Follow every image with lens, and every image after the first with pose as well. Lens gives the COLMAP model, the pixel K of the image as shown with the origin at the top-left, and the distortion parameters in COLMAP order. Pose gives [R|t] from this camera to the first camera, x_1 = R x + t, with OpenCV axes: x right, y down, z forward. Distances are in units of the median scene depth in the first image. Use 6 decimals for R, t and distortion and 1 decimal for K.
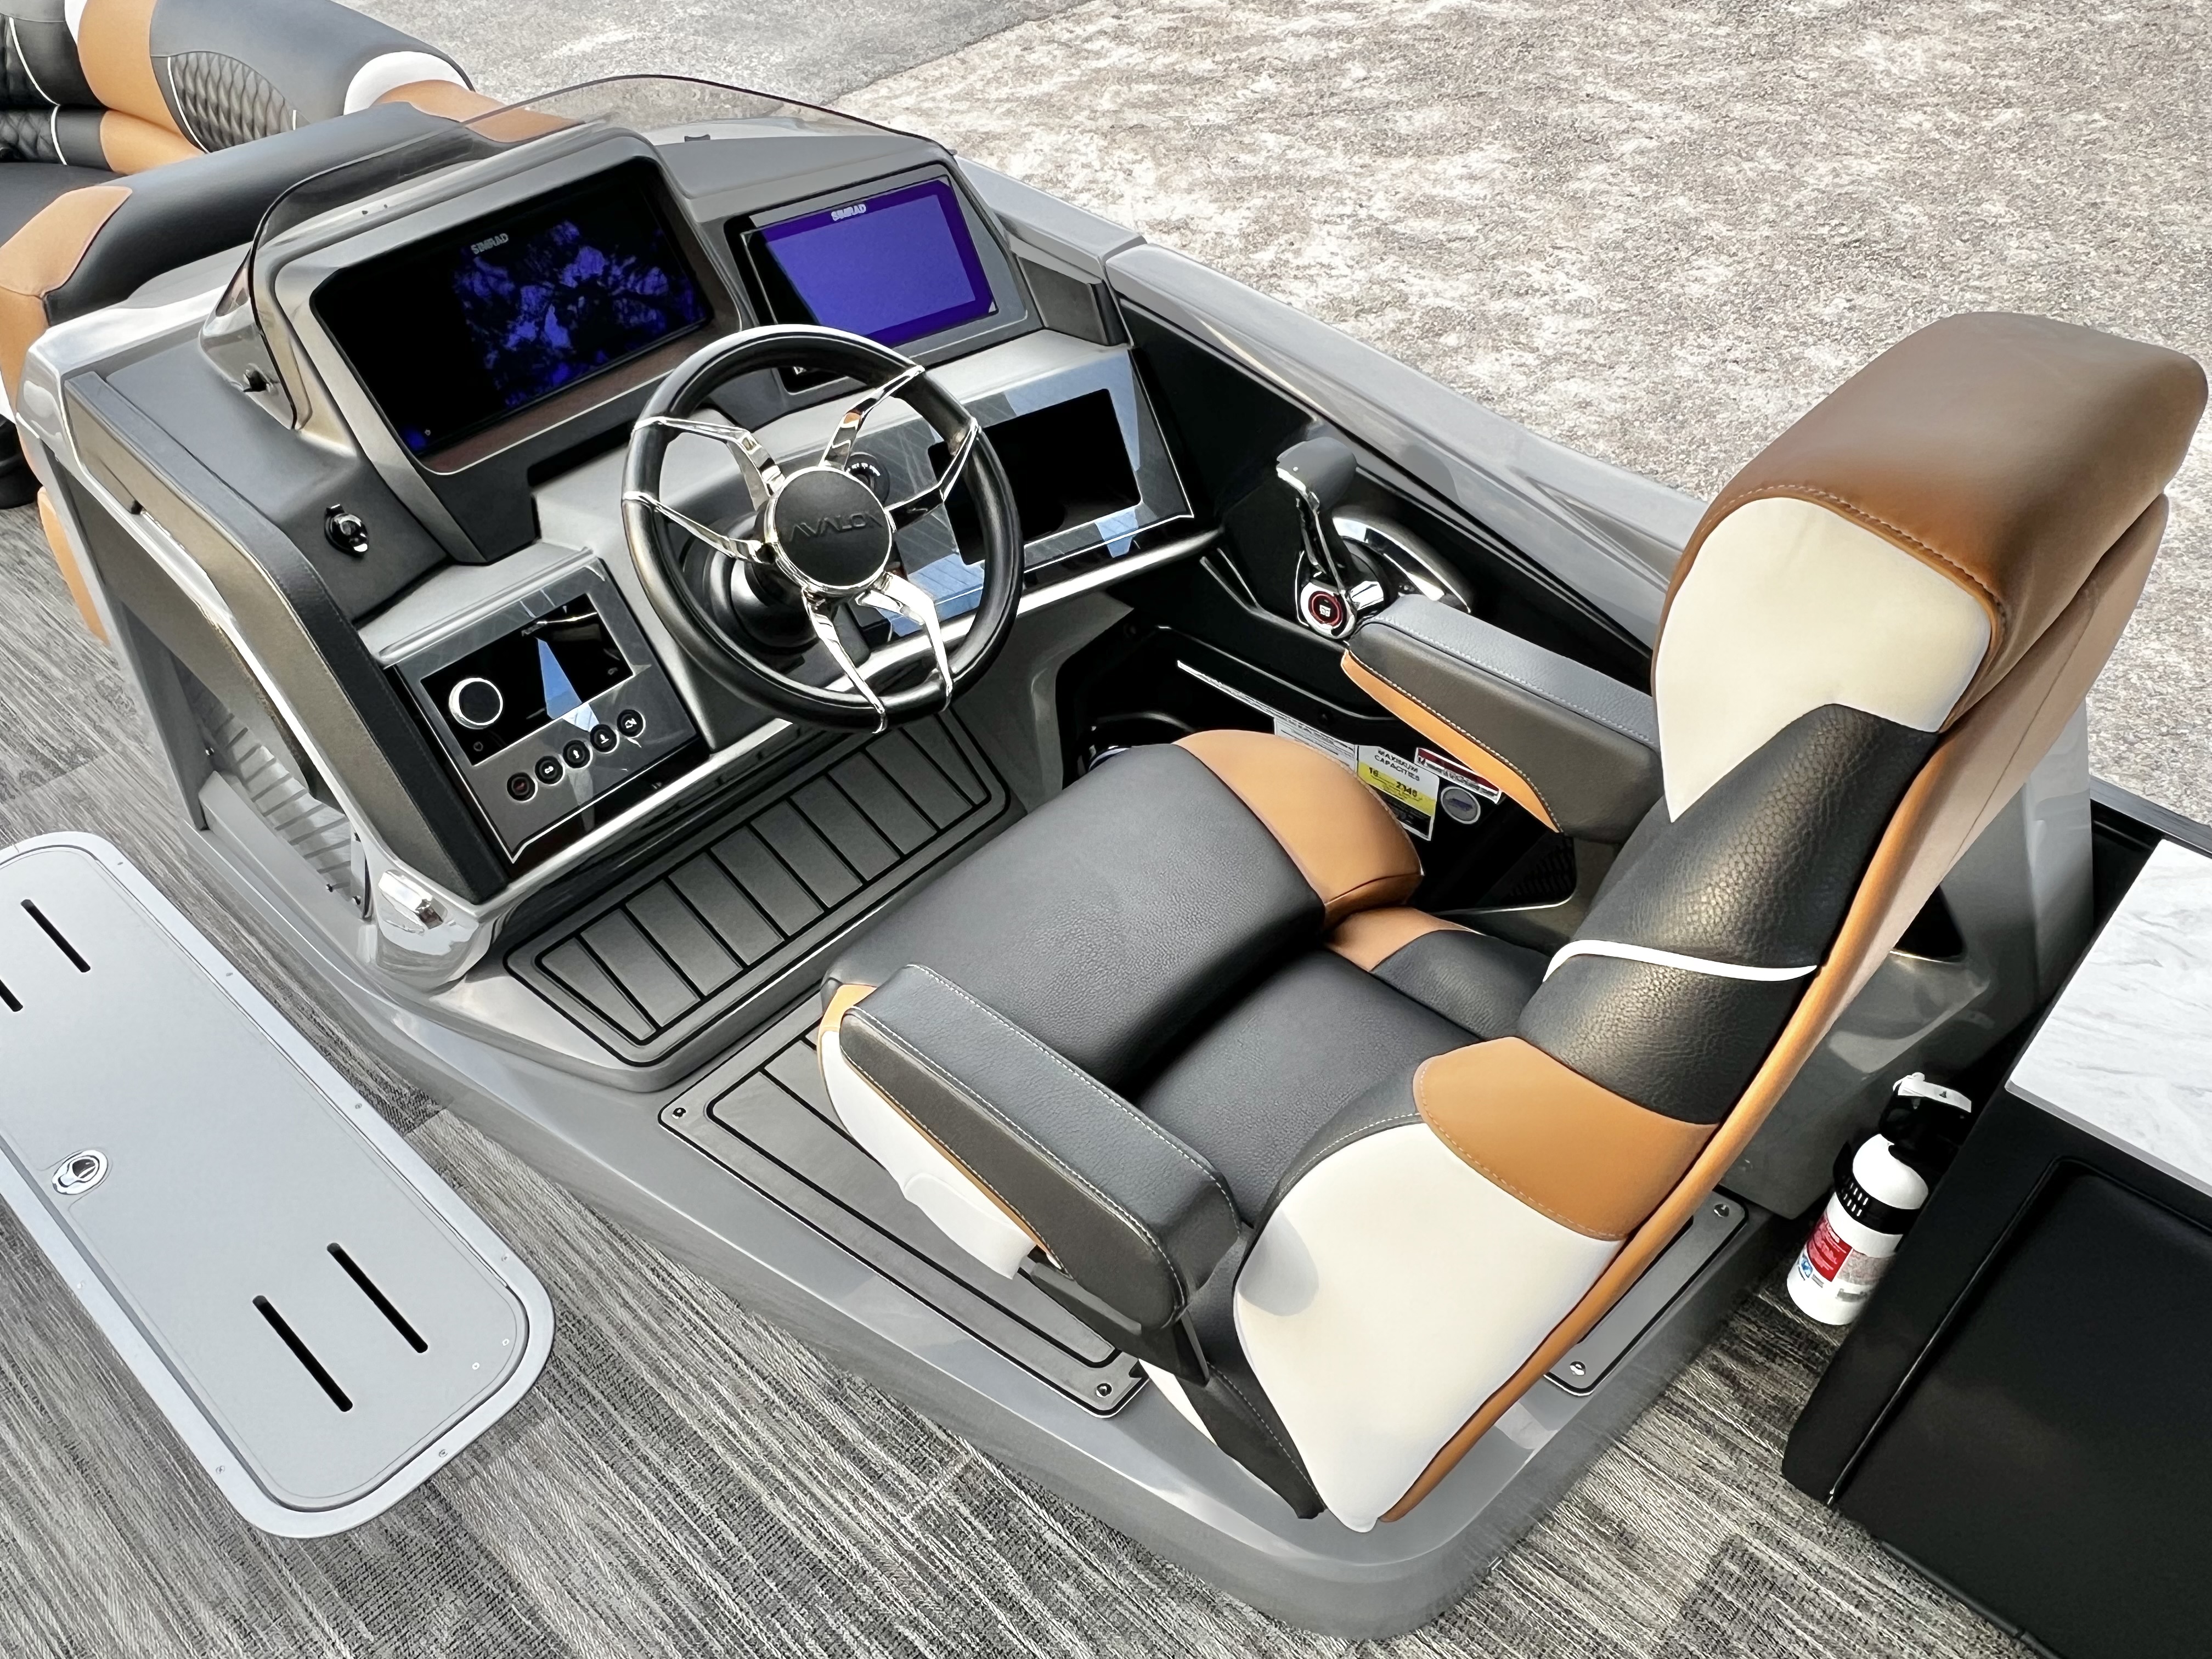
lens RADIAL K [[1651.1, 0, 1072.0], [0, 1651.1, 866.7], [0, 0, 1]] dist [-0.006942, 0.004063]
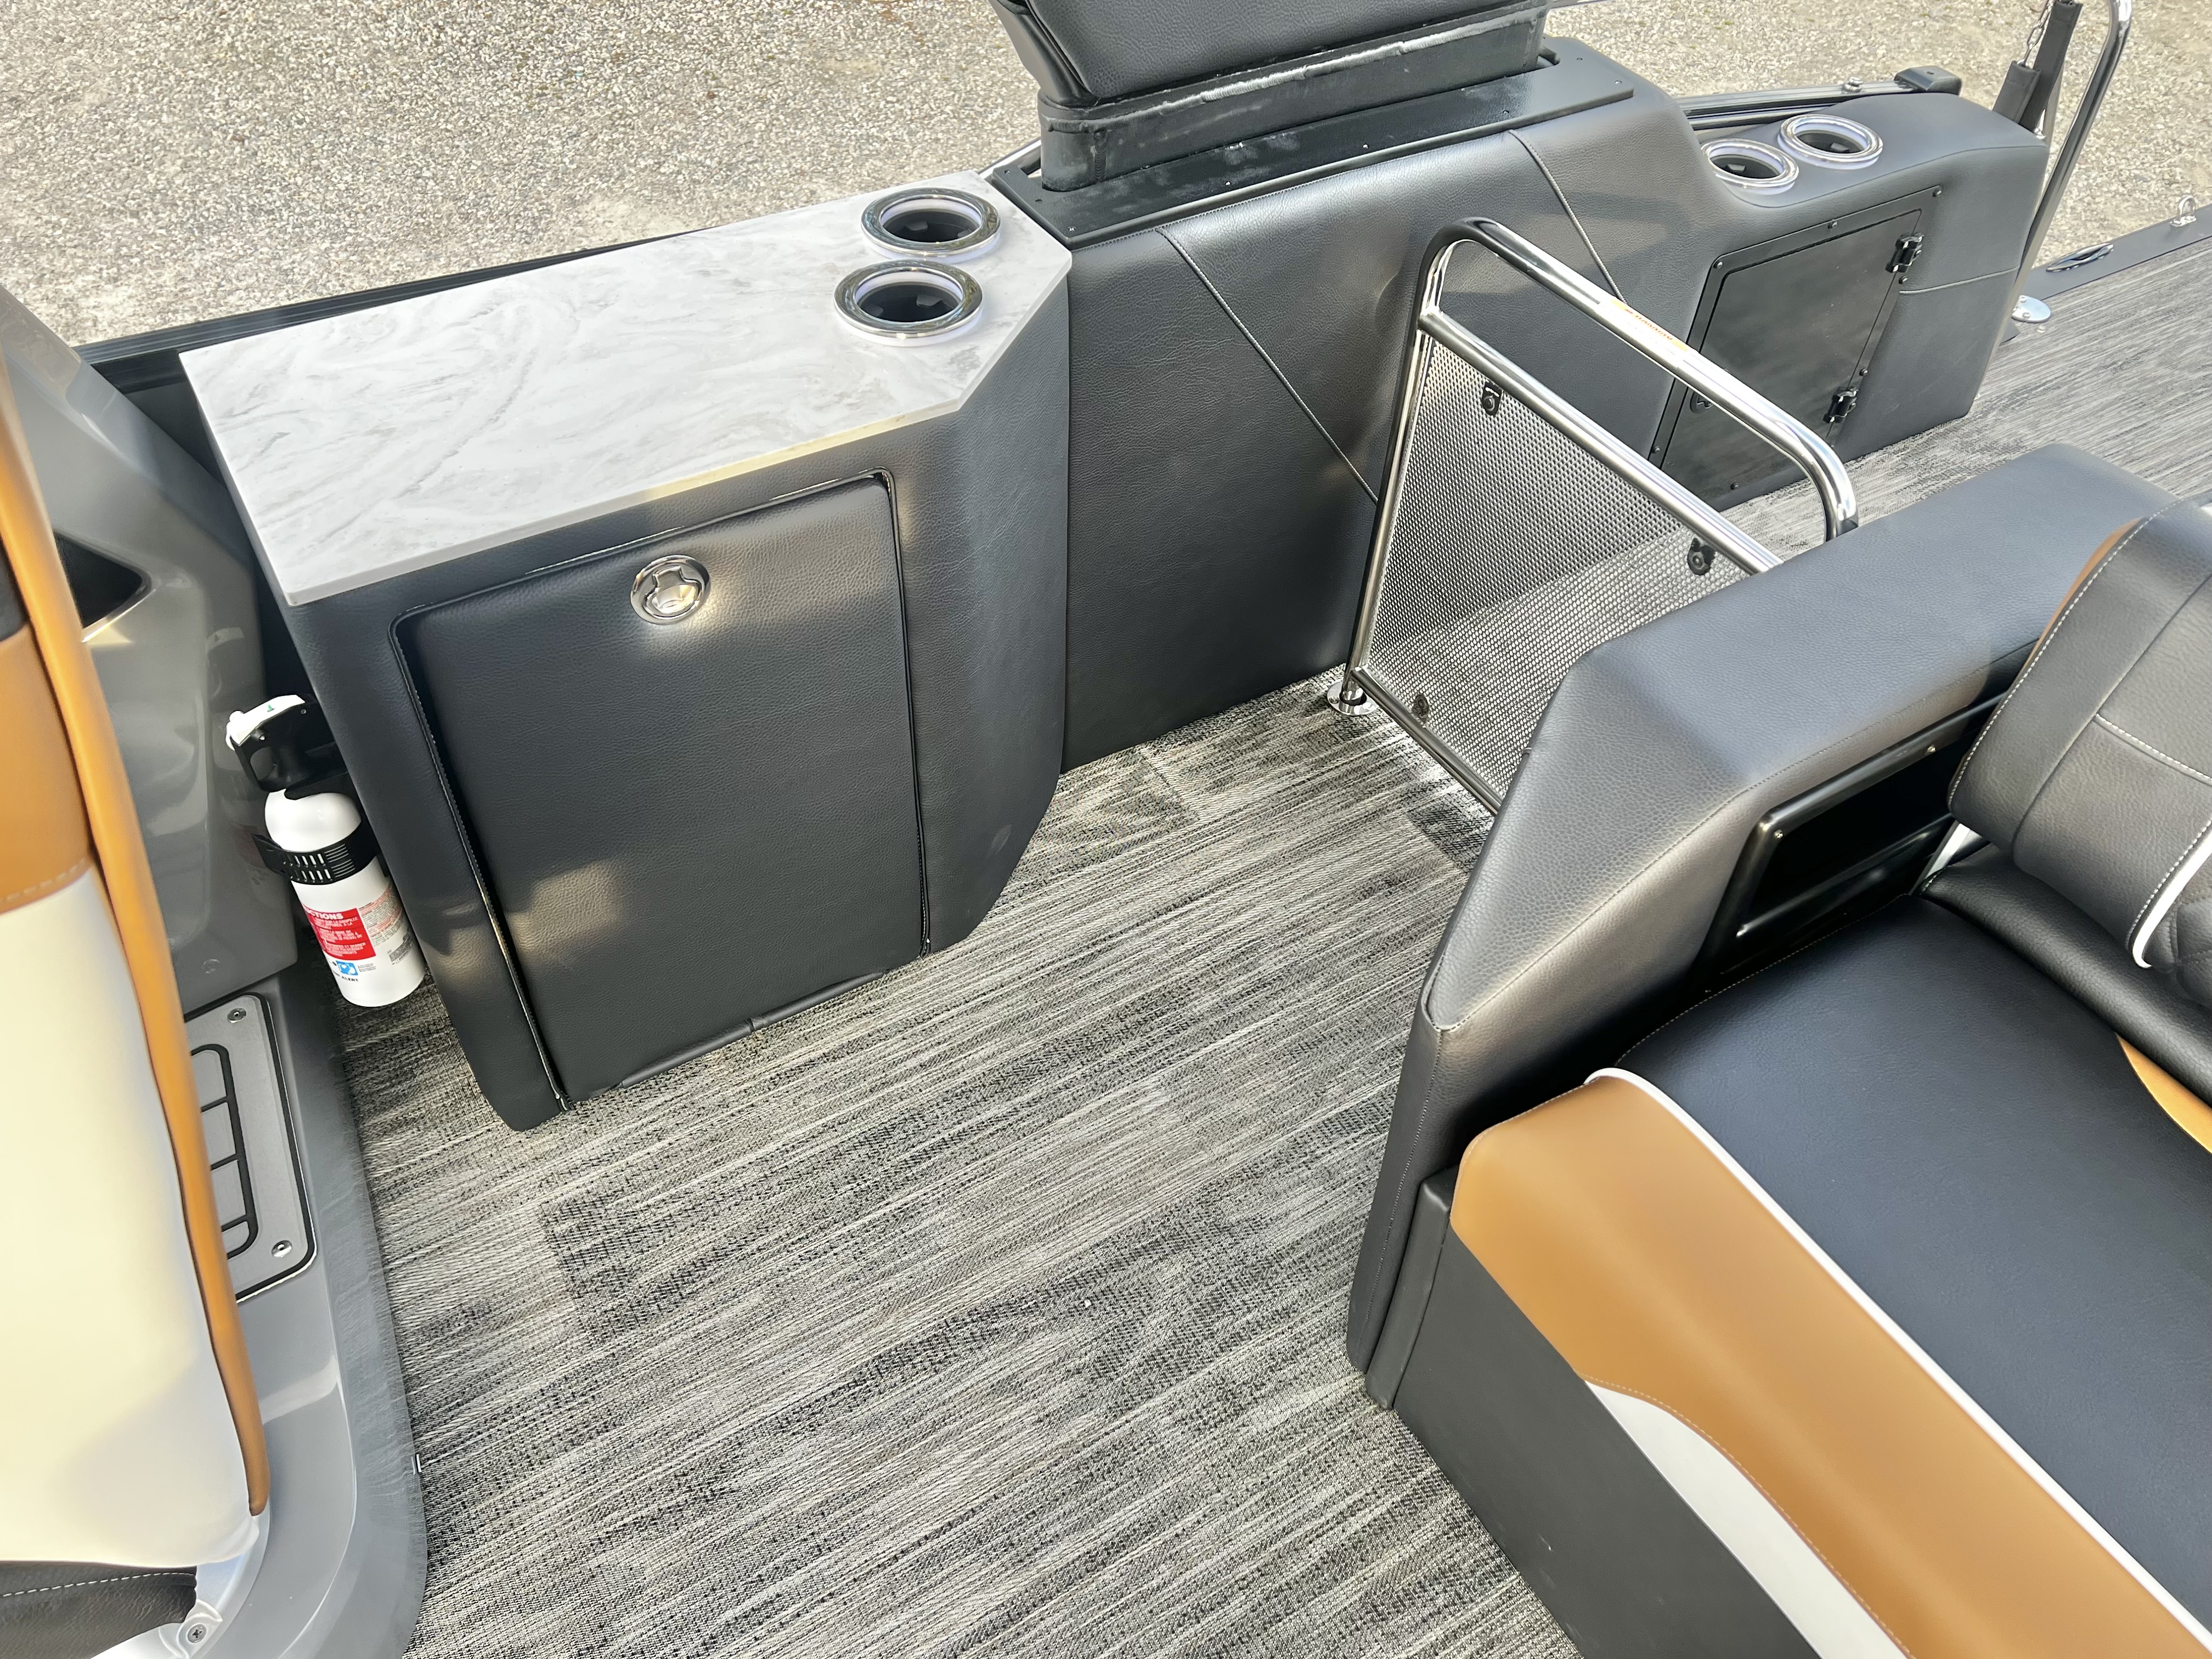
lens RADIAL K [[1676.4, 0, 1116.8], [0, 1676.4, 821.8], [0, 0, 1]] dist [0.046408, -0.050559]
pose [[0.274007, -0.667579, 0.692285, -0.019031], [0.648897, 0.659623, 0.379249, 0.107476], [-0.709826, 0.345305, 0.613932, 0.108017]]
